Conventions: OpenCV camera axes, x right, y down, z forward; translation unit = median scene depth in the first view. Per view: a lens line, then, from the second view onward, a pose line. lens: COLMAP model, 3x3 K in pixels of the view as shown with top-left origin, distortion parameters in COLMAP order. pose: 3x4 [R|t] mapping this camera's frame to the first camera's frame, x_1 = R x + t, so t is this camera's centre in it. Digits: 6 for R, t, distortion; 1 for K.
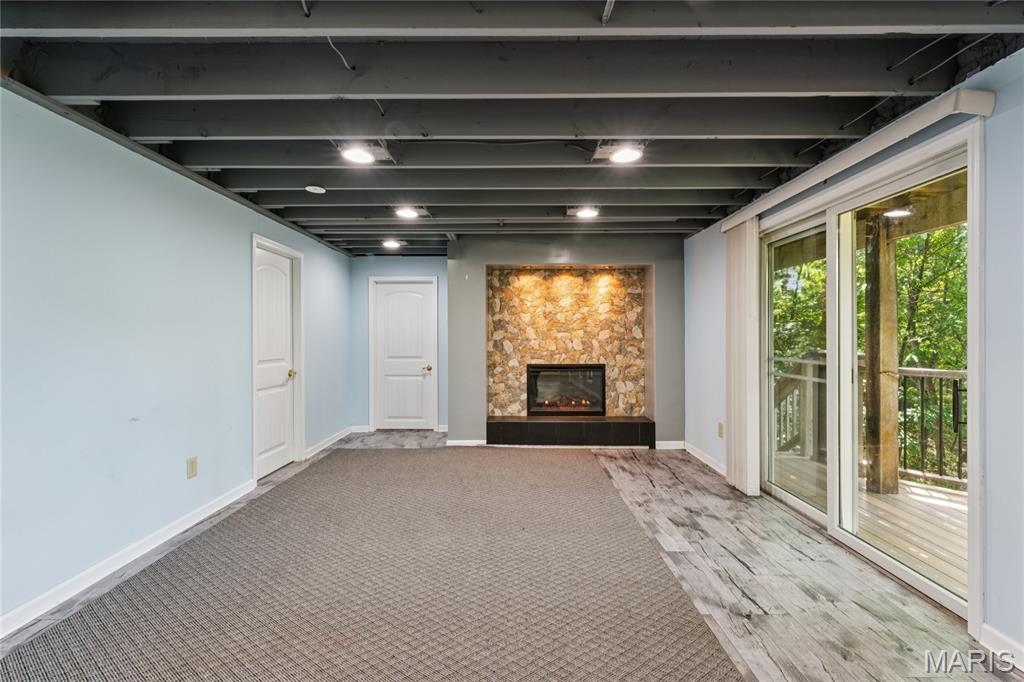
lens RADIAL K [[451.2, 0, 513.5], [0, 451.2, 340.3], [0, 0, 1]] dist [-0.003260, 0.000551]
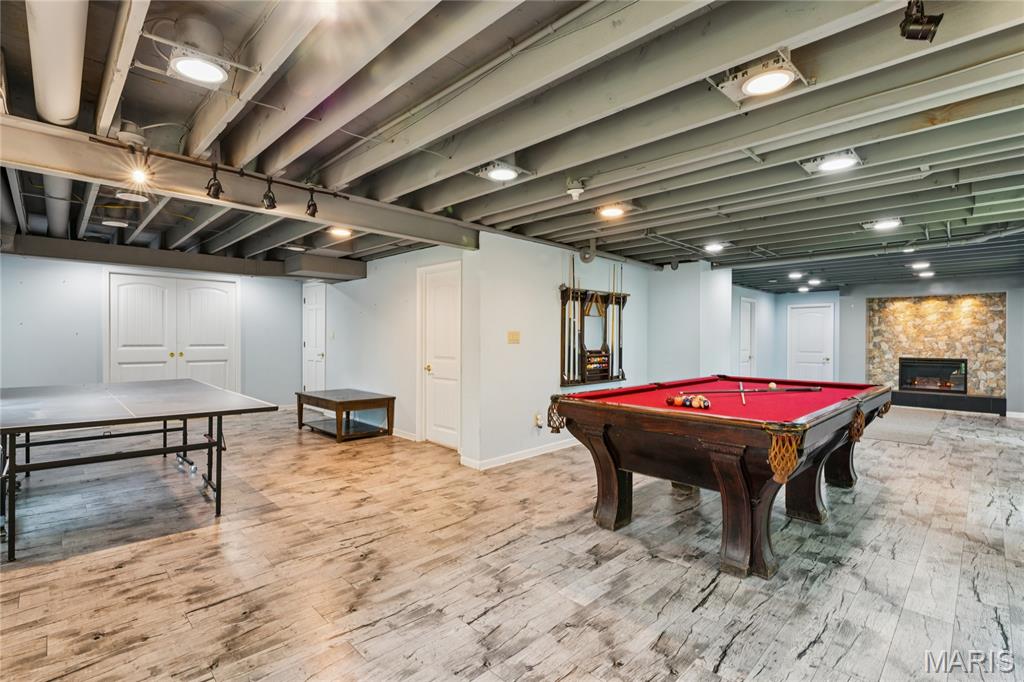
lens RADIAL K [[472.4, 0, 515.4], [0, 472.4, 344.5], [0, 0, 1]] dist [0.000946, 0.000635]
pose [[0.709140, 0.012444, -0.704958, 0.245402], [-0.010999, 0.999918, 0.006587, 0.011128], [0.704982, 0.003083, 0.709218, -1.140239]]
